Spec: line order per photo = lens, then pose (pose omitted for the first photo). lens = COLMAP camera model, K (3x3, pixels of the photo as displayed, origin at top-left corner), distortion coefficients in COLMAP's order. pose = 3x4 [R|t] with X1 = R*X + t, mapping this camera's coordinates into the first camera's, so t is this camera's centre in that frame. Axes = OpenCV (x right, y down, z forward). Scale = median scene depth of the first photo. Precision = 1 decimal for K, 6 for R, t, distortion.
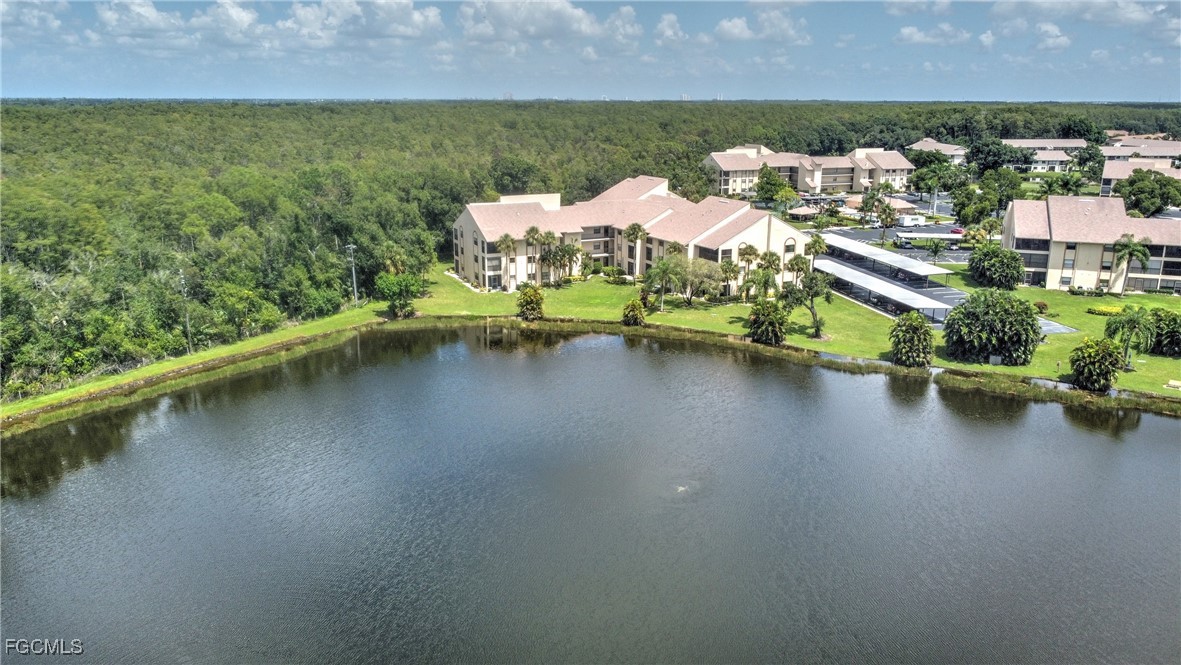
lens RADIAL K [[900.3, 0, 590.5], [0, 900.3, 332.5], [0, 0, 1]] dist [-0.003851, -0.005626]
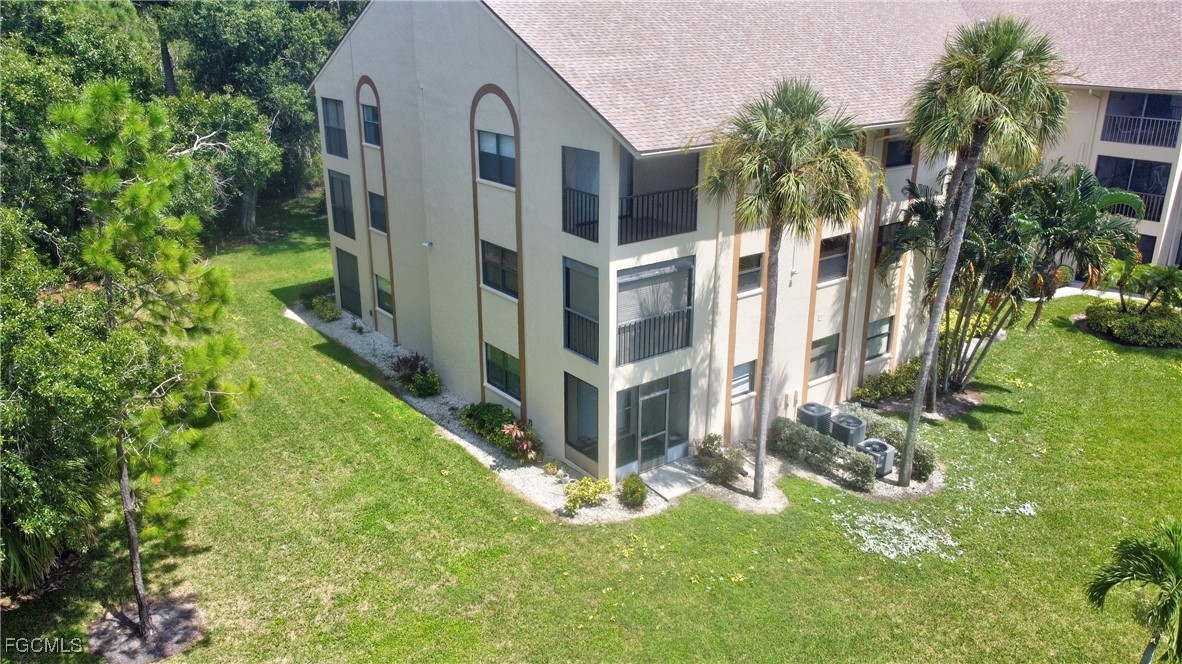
lens RADIAL K [[901.0, 0, 591.0], [0, 901.0, 332.0], [0, 0, 1]] dist [-0.003851, -0.005626]
pose [[0.983063, -0.065539, 0.171147, -0.139588], [0.050604, 0.994635, 0.090220, -0.084458], [-0.176142, -0.080032, 0.981106, 0.844979]]
